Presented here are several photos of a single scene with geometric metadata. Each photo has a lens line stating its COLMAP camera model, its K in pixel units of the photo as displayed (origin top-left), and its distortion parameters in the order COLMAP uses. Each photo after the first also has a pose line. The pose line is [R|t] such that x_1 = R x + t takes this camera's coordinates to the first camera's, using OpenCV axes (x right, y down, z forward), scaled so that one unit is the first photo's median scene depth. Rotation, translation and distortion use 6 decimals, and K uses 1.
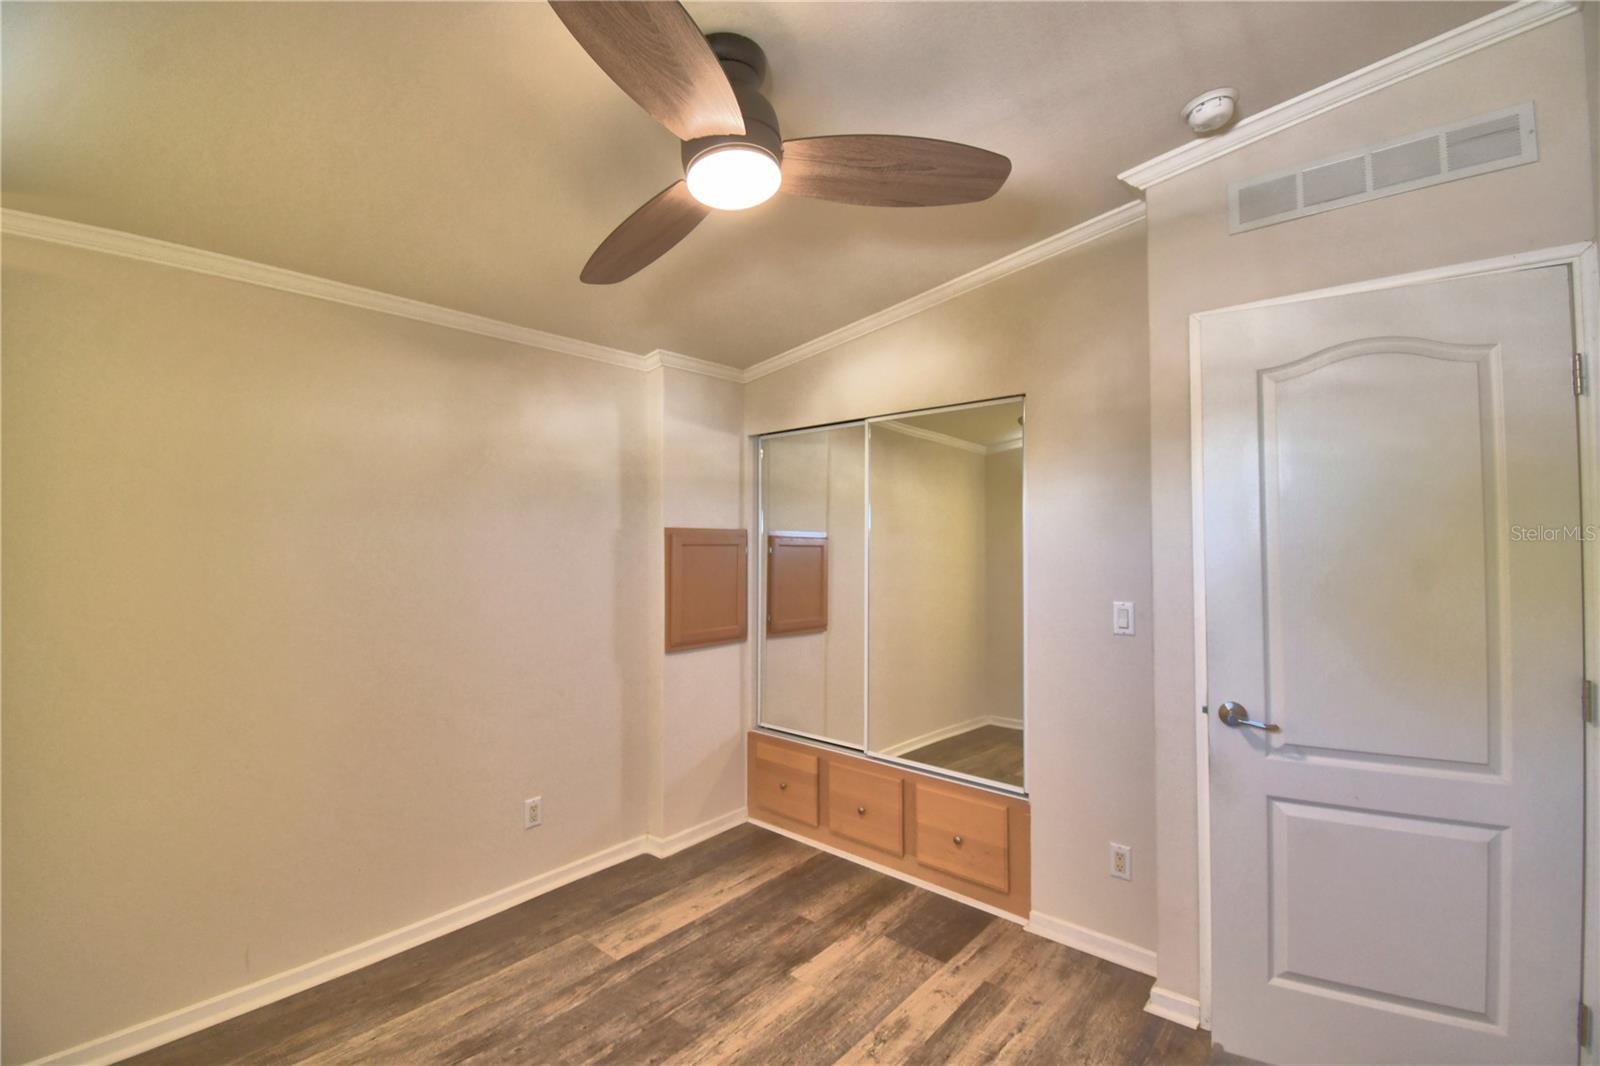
lens RADIAL K [[697.6, 0, 798.5], [0, 697.6, 530.9], [0, 0, 1]] dist [0.023167, -0.025703]
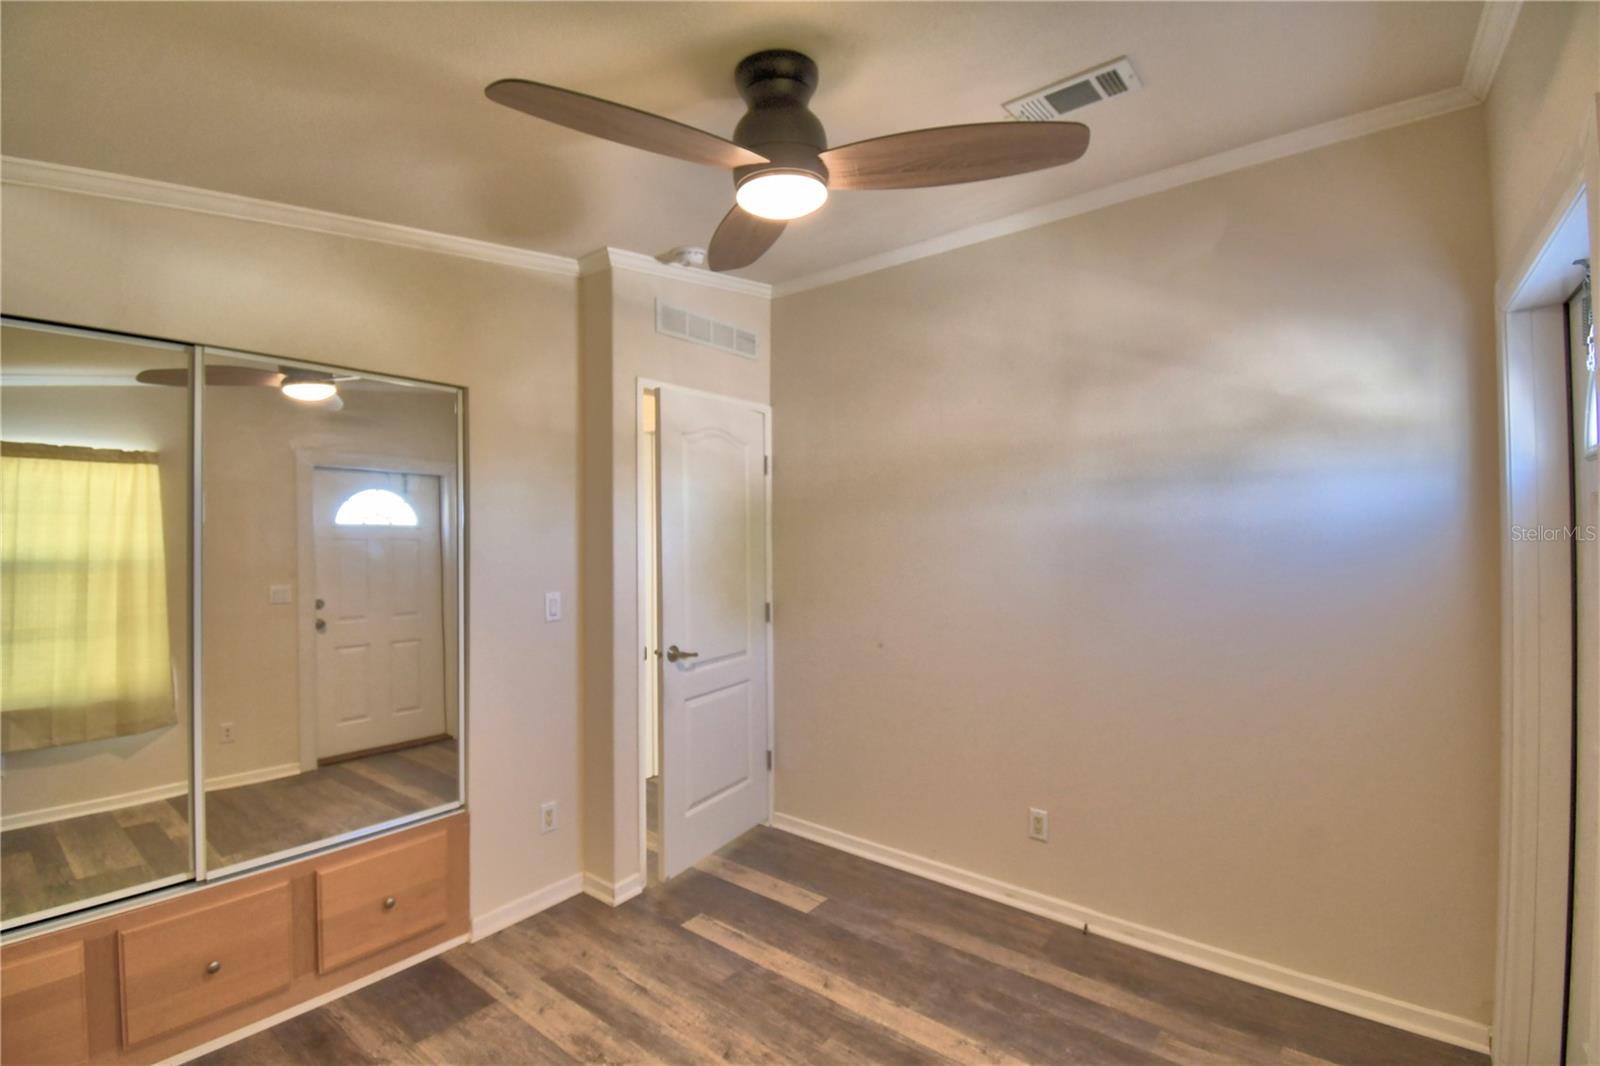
lens RADIAL K [[697.6, 0, 798.5], [0, 697.6, 530.9], [0, 0, 1]] dist [0.023167, -0.025703]
pose [[-0.042173, 0.015582, 0.998989, -0.717644], [-0.012390, 0.999793, -0.016117, 0.012097], [-0.999033, -0.013057, -0.041972, 0.640850]]
